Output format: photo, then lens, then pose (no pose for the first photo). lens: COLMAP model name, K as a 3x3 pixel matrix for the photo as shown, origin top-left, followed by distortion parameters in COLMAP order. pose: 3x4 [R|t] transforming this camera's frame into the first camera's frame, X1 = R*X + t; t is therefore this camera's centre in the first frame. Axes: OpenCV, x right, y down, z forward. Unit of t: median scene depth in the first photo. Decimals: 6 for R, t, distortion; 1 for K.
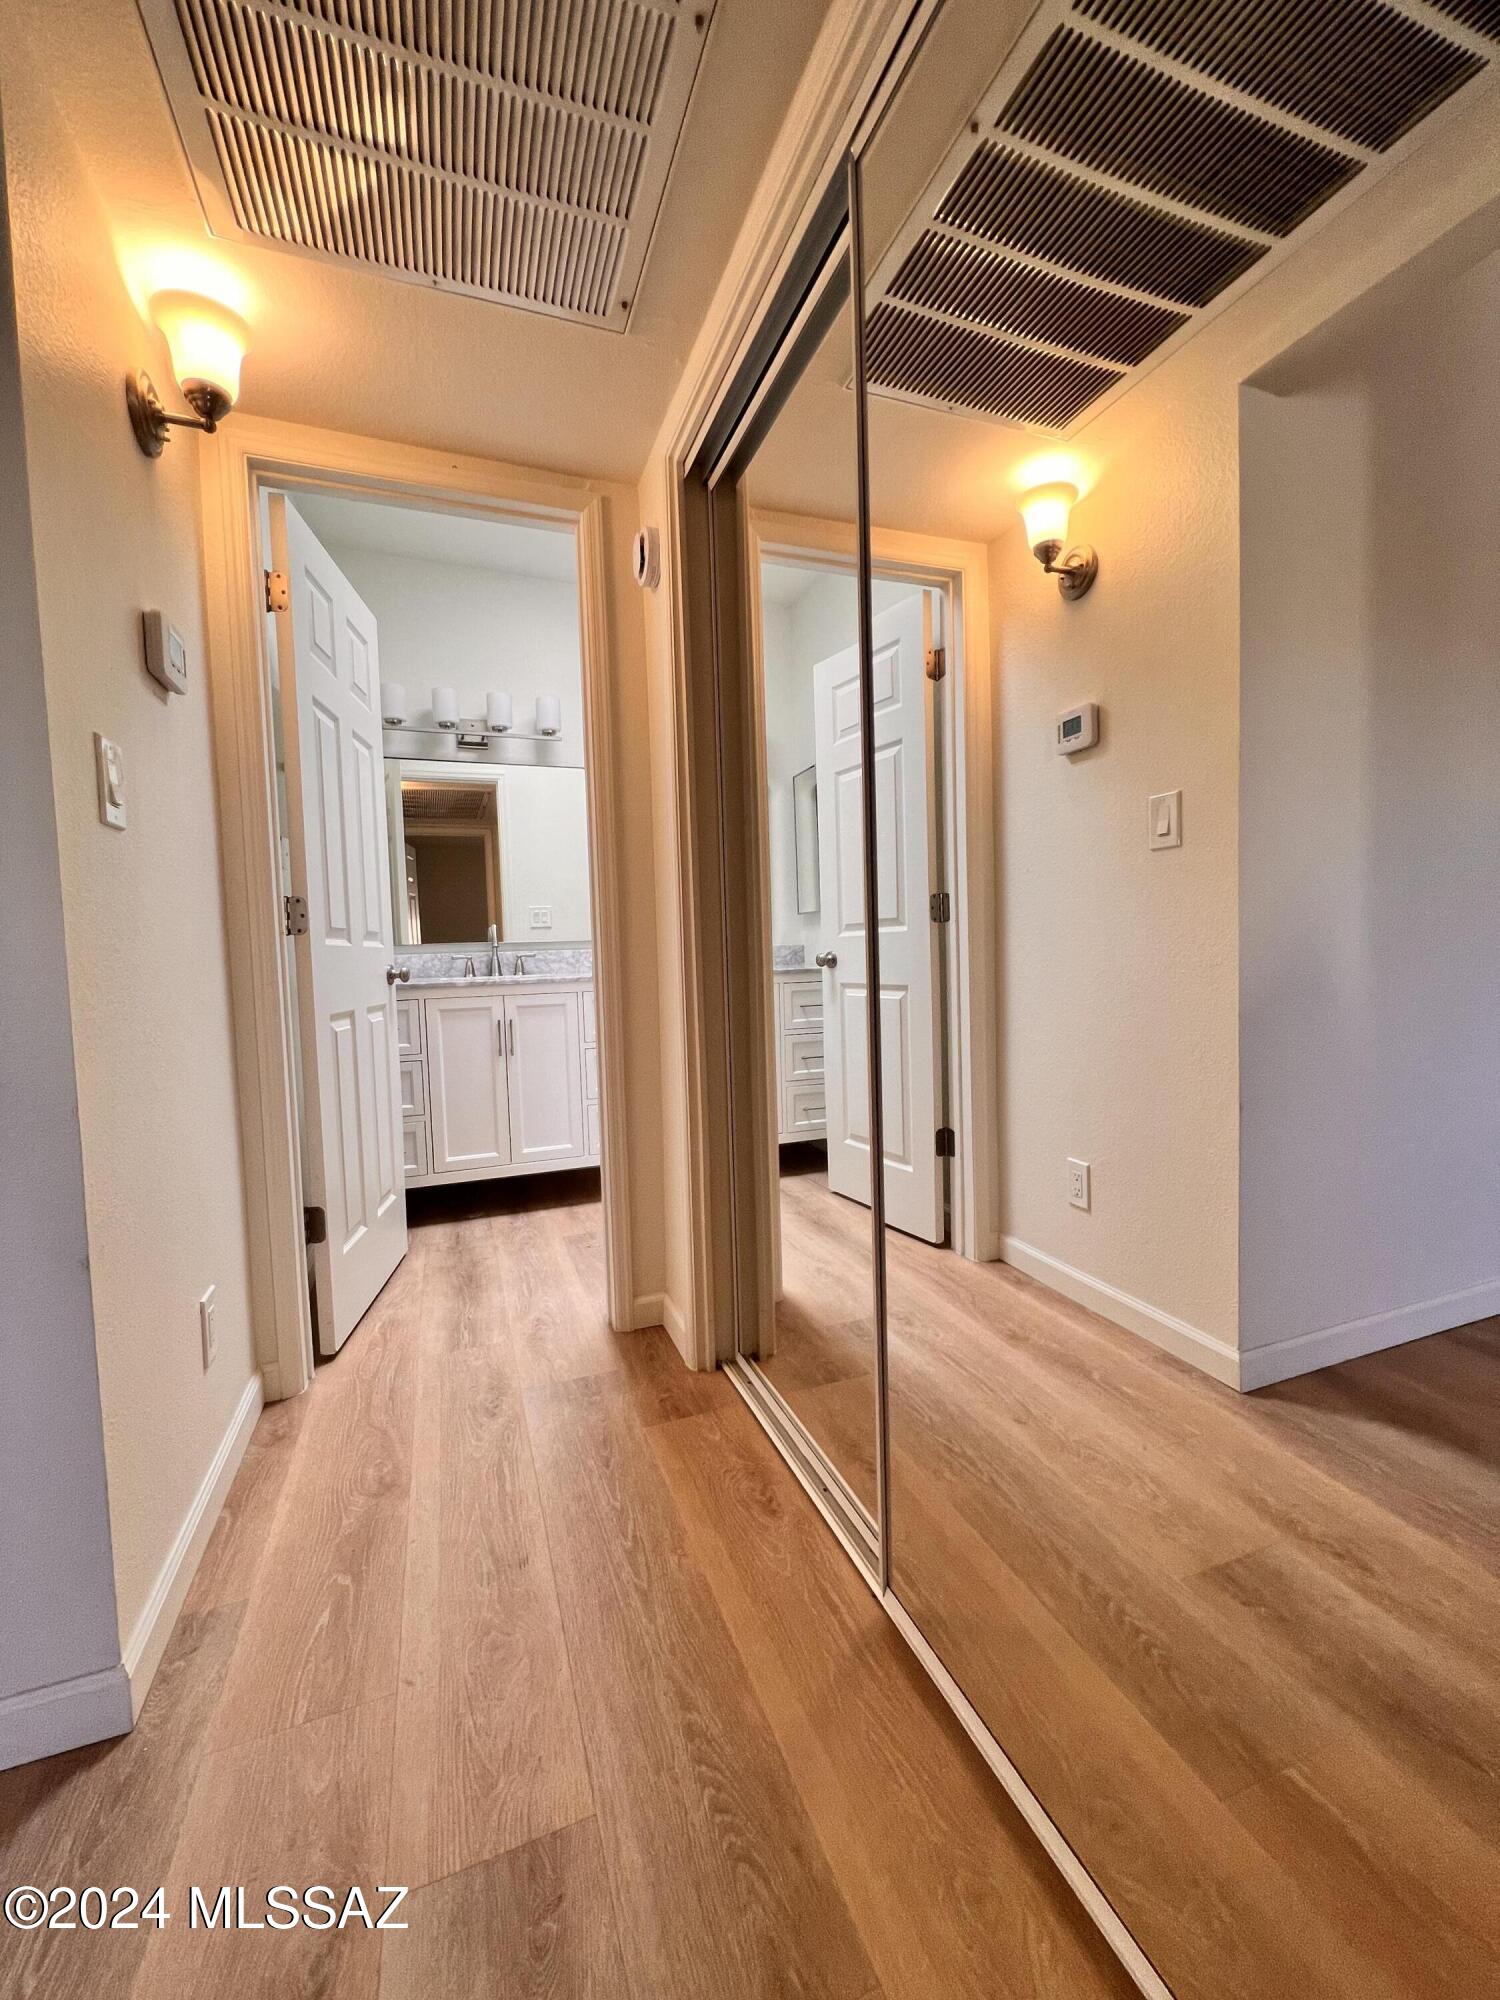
lens RADIAL K [[796.3, 0, 746.8], [0, 796.3, 989.9], [0, 0, 1]] dist [-0.007160, -0.000121]
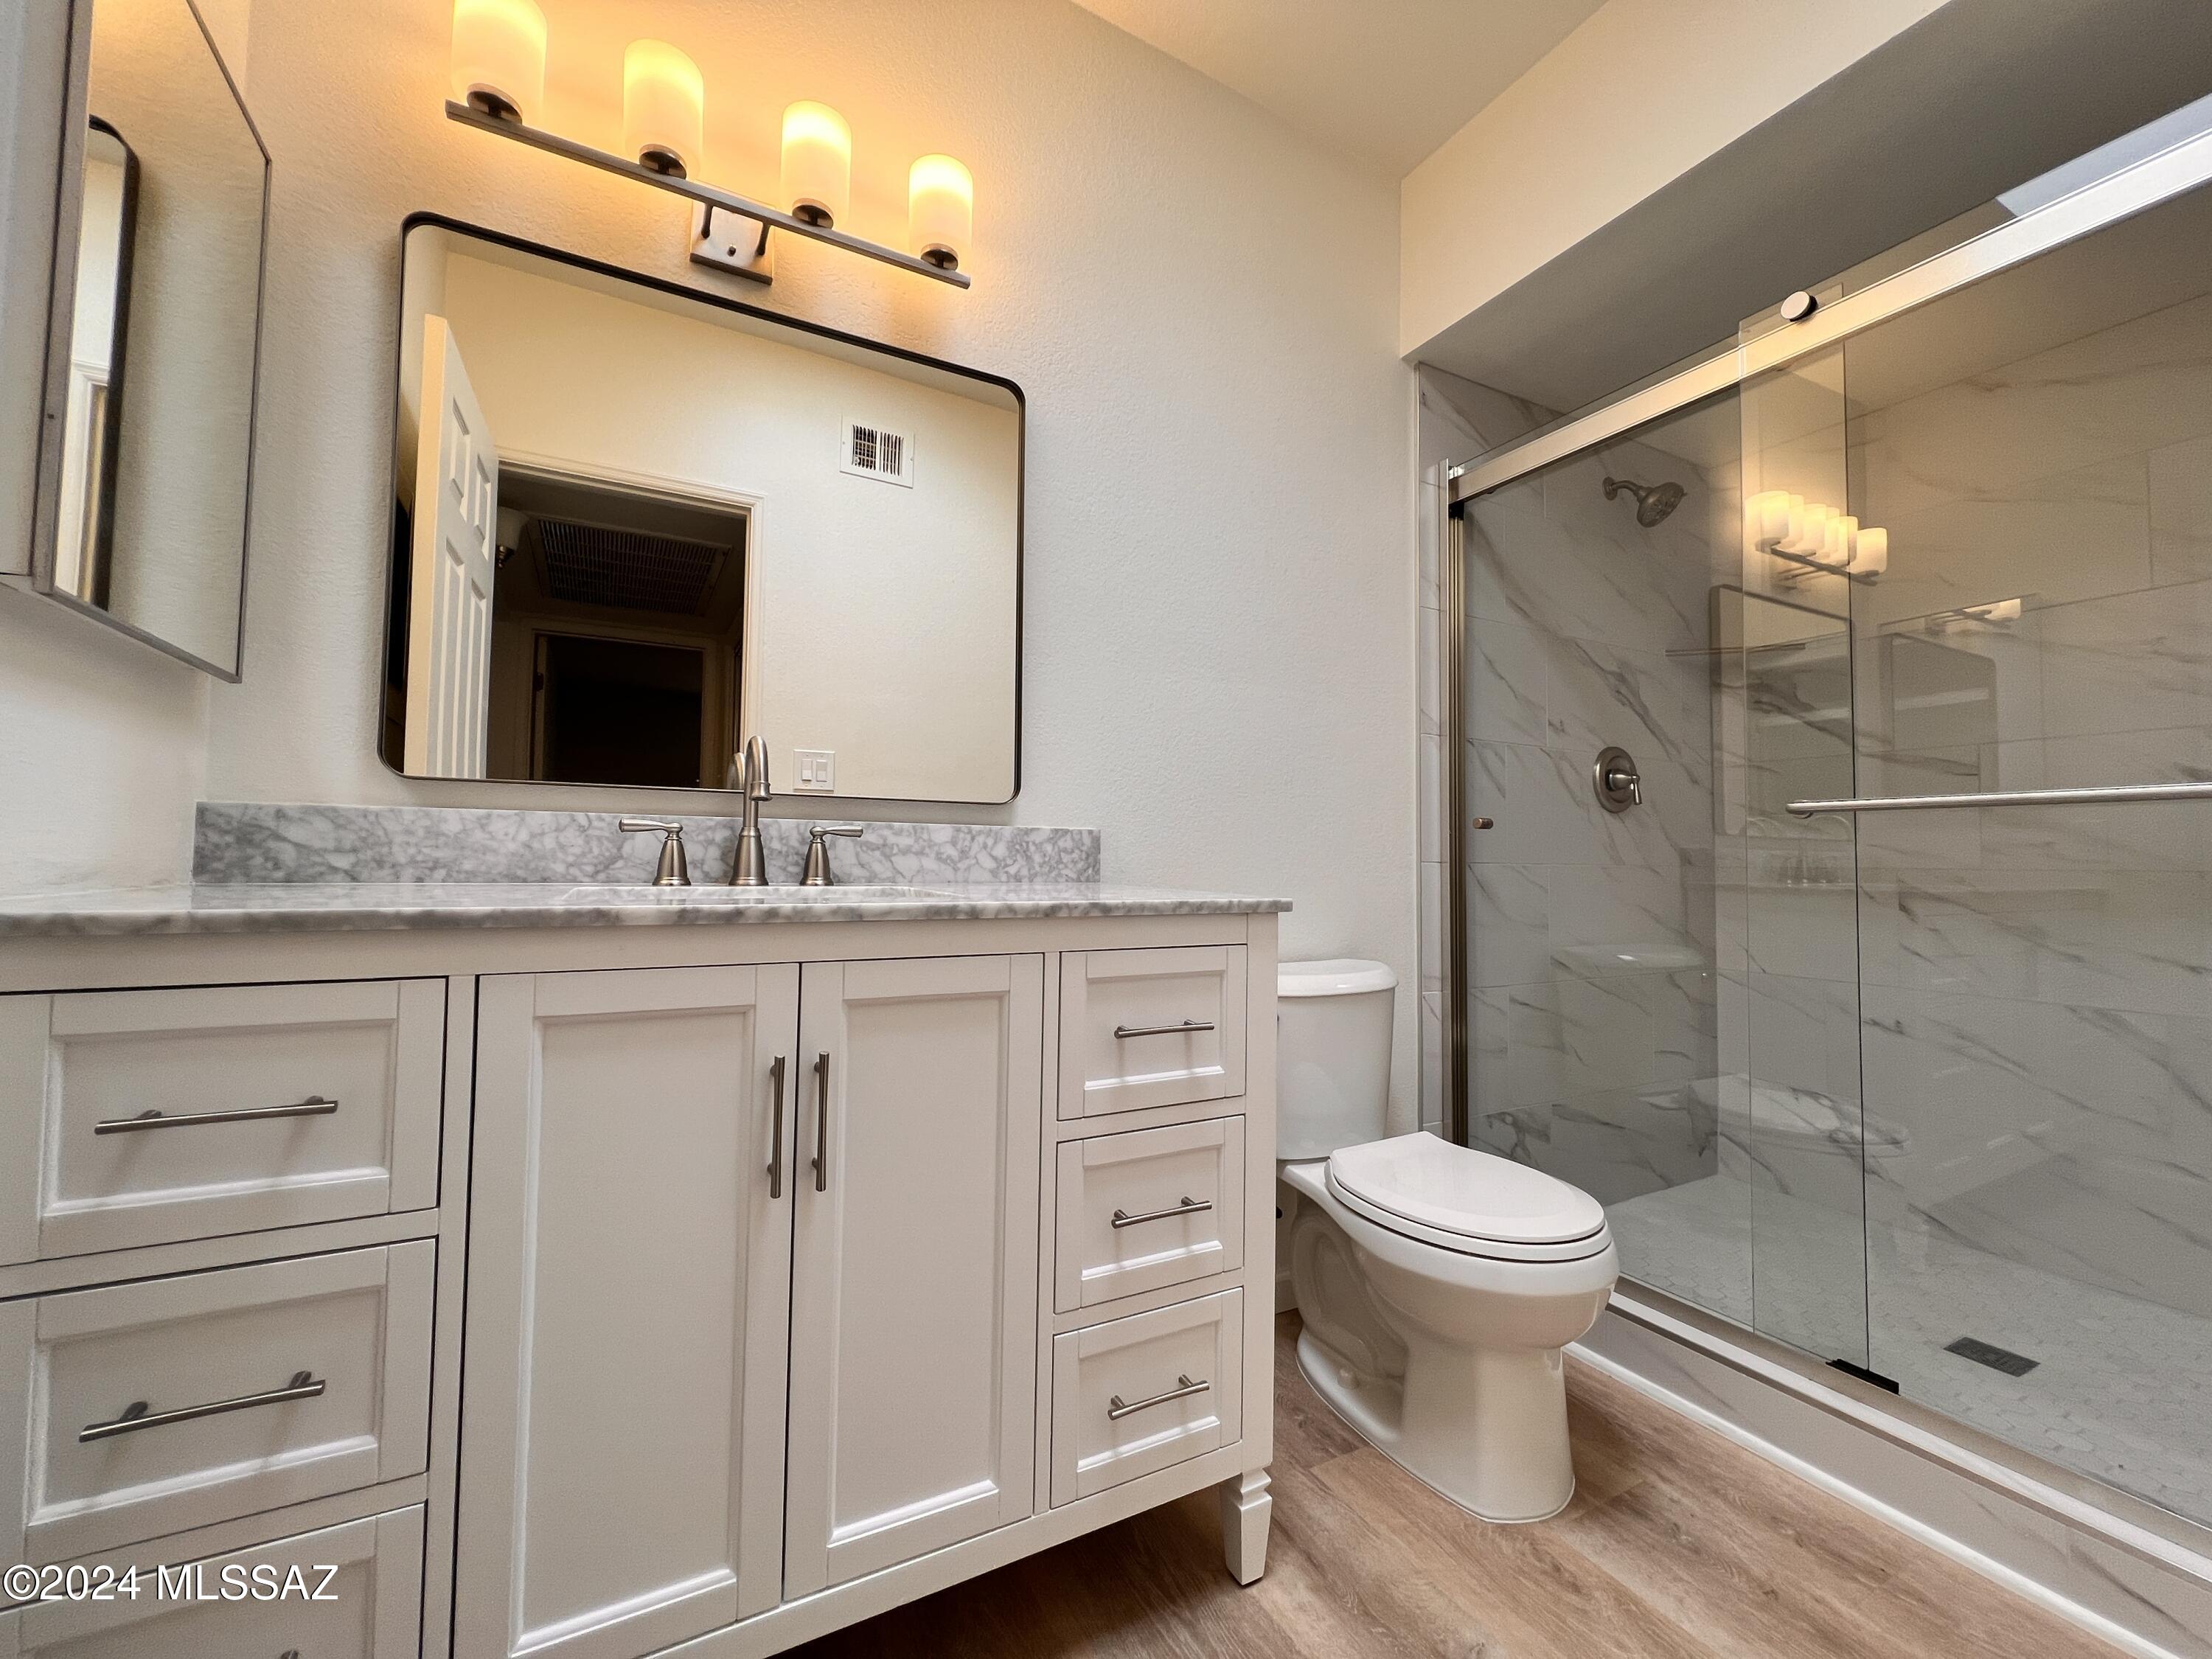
lens RADIAL K [[880.7, 0, 1101.5], [0, 880.7, 821.5], [0, 0, 1]] dist [-0.007160, -0.000121]
pose [[0.989790, 0.053161, 0.132250, -0.242591], [-0.040751, 0.994659, -0.094835, -0.016637], [-0.136585, 0.088477, 0.986669, 0.672007]]
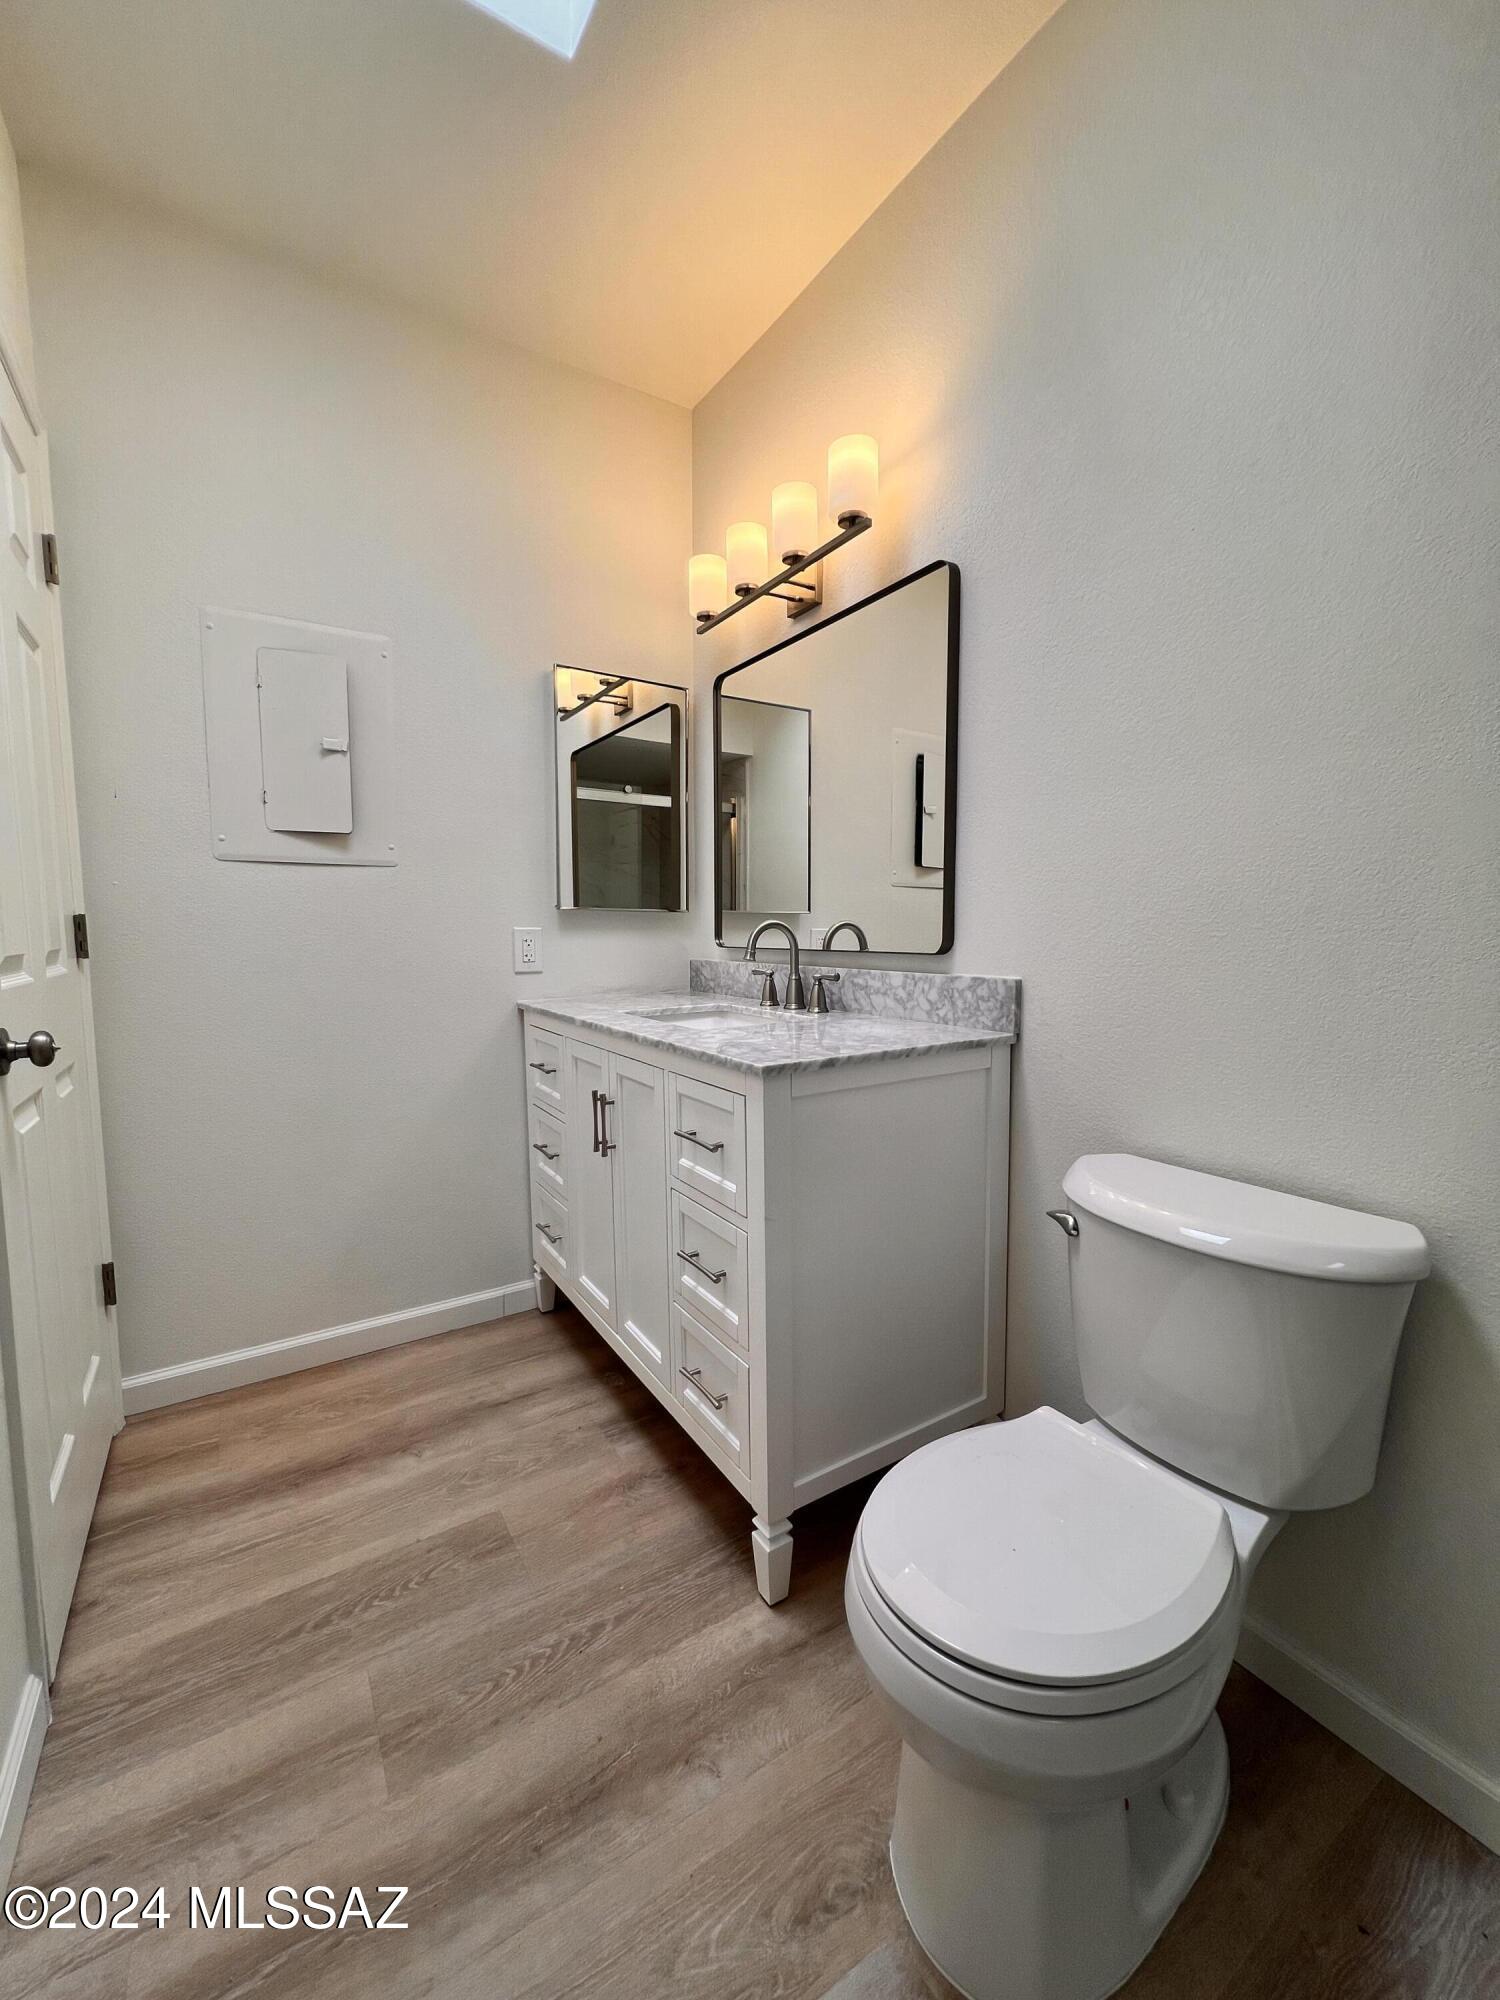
lens RADIAL K [[796.3, 0, 746.8], [0, 796.3, 989.9], [0, 0, 1]] dist [-0.007160, -0.000121]
pose [[0.208248, 0.108002, -0.972095, 0.270332], [-0.047501, 0.993829, 0.100240, -0.098709], [0.976922, 0.025301, 0.212093, 0.957786]]
